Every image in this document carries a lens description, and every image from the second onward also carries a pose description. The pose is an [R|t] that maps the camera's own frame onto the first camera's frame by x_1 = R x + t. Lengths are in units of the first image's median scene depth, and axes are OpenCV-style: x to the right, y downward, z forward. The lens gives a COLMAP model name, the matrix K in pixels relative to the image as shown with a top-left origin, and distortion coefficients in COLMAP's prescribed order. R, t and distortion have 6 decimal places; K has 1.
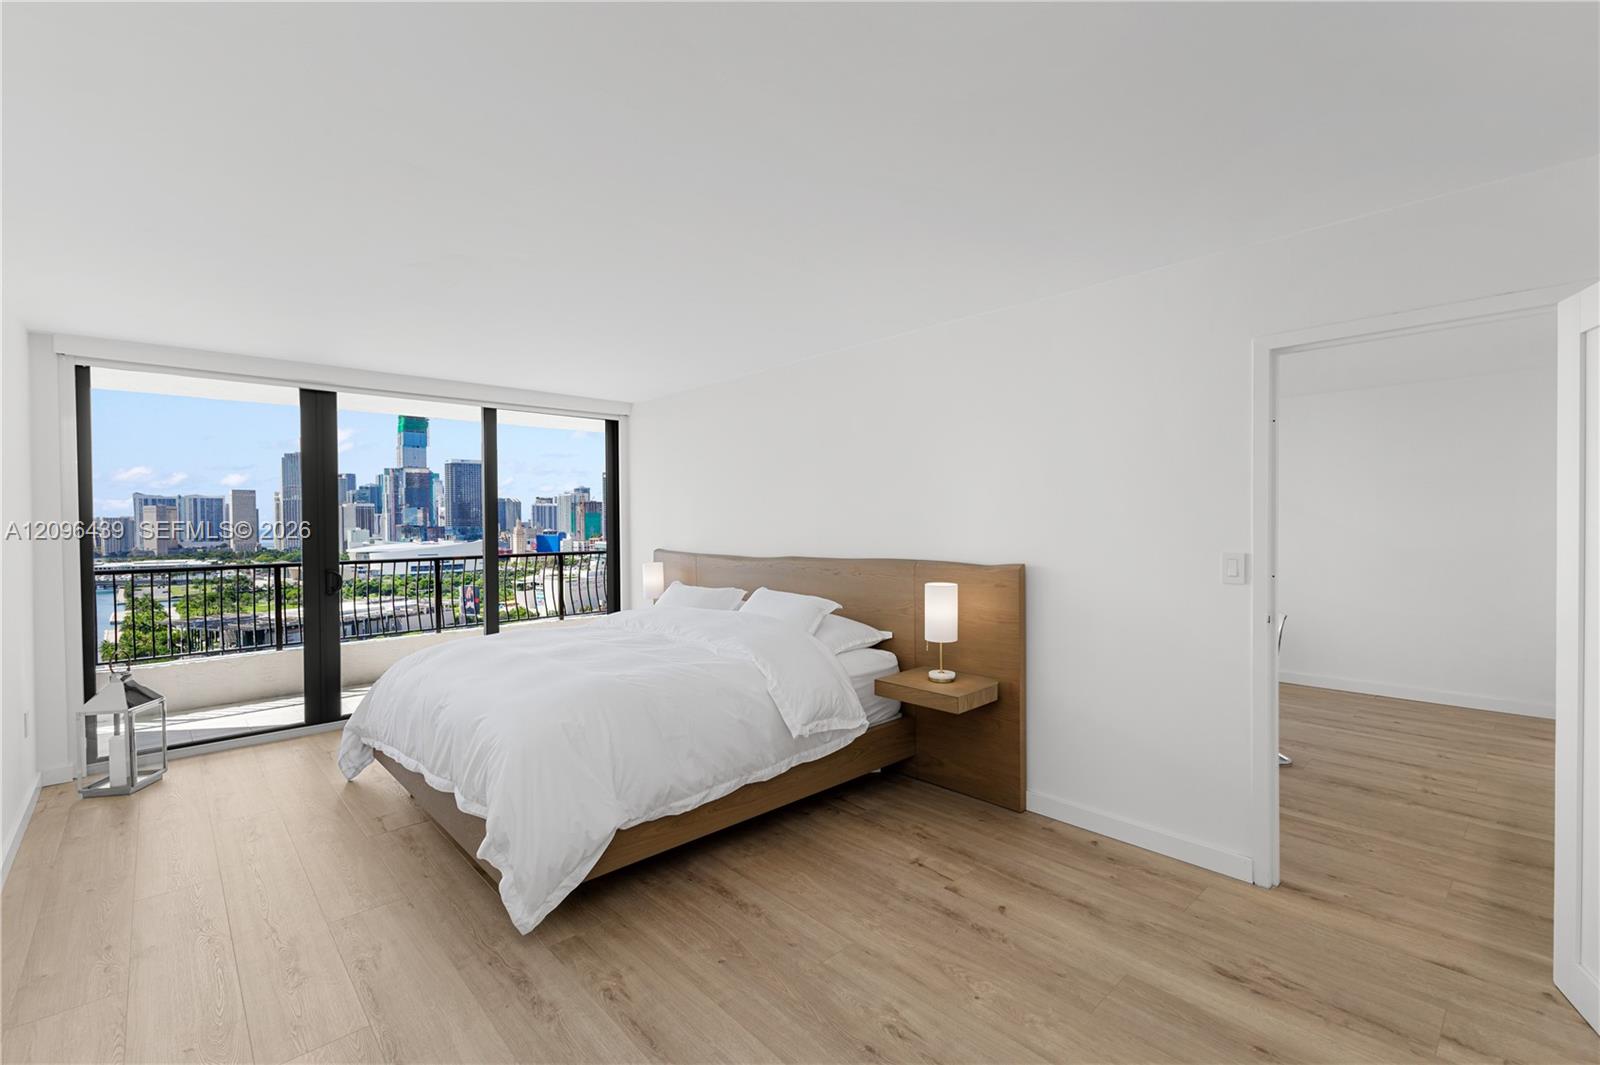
lens RADIAL K [[701.3, 0, 814.5], [0, 701.3, 545.3], [0, 0, 1]] dist [0.015433, -0.002306]
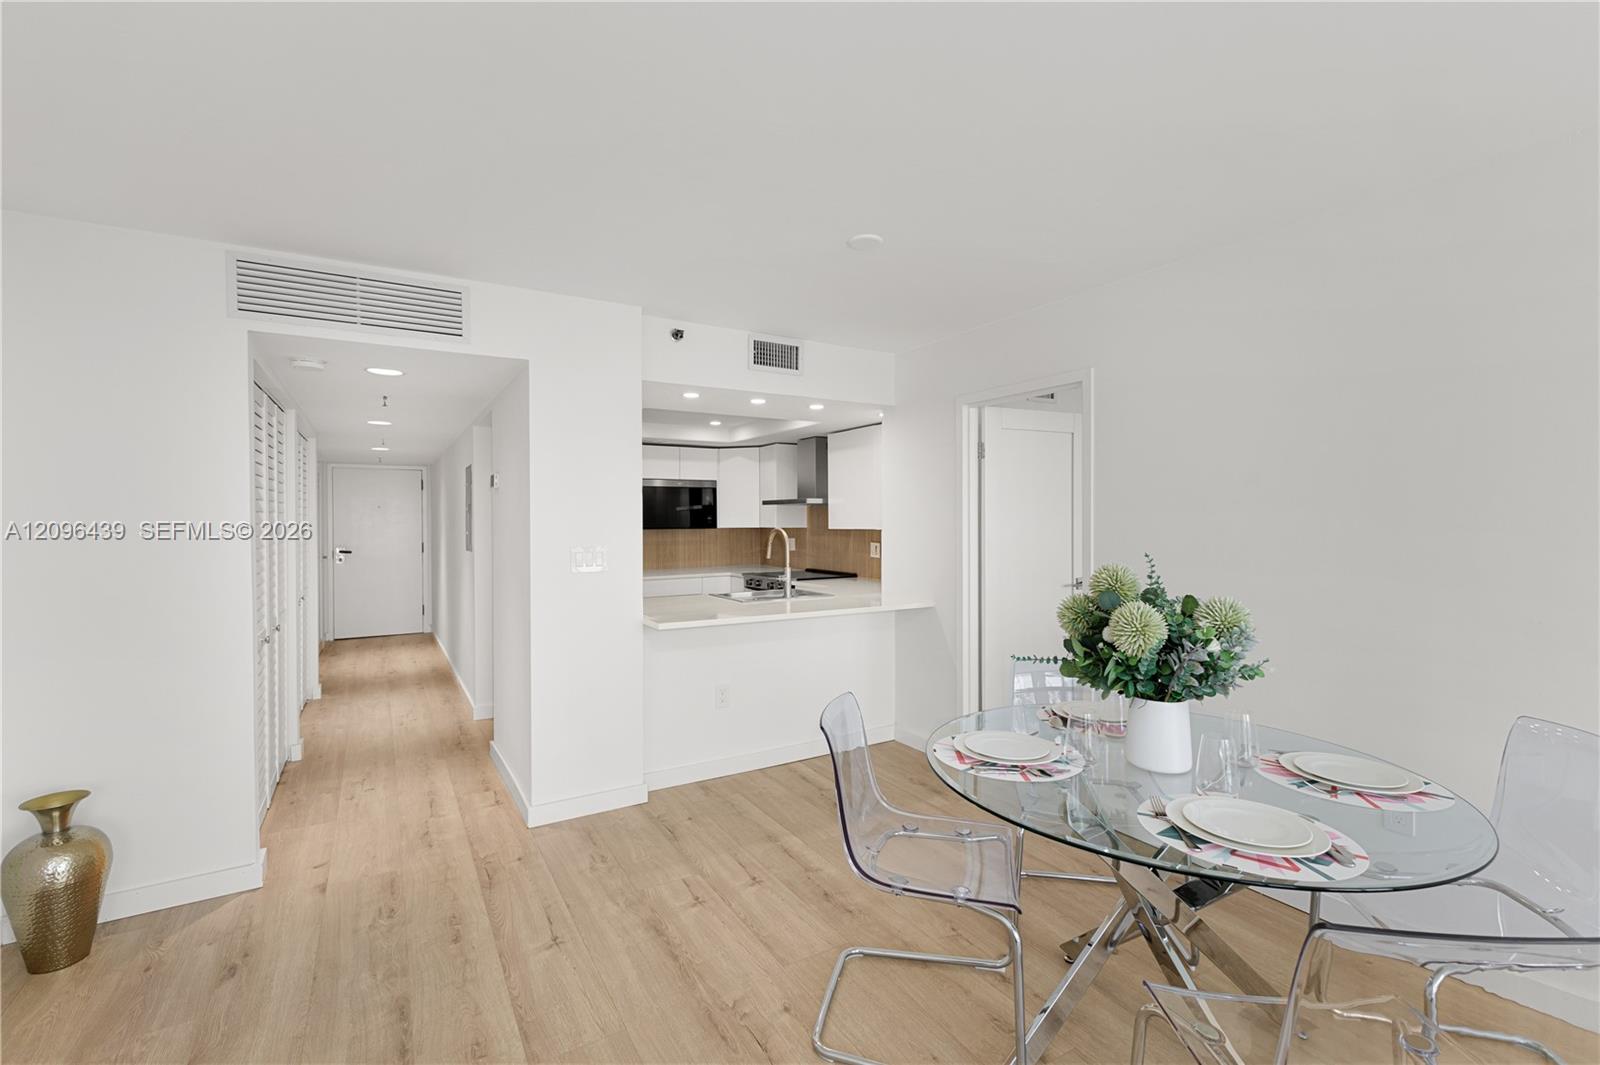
lens RADIAL K [[701.3, 0, 798.0], [0, 701.3, 533.1], [0, 0, 1]] dist [0.015433, -0.002306]
pose [[-0.975344, 0.010178, 0.220454, 0.687337], [0.019697, 0.998964, 0.041025, -0.060117], [-0.219808, 0.044355, -0.974534, 1.809544]]
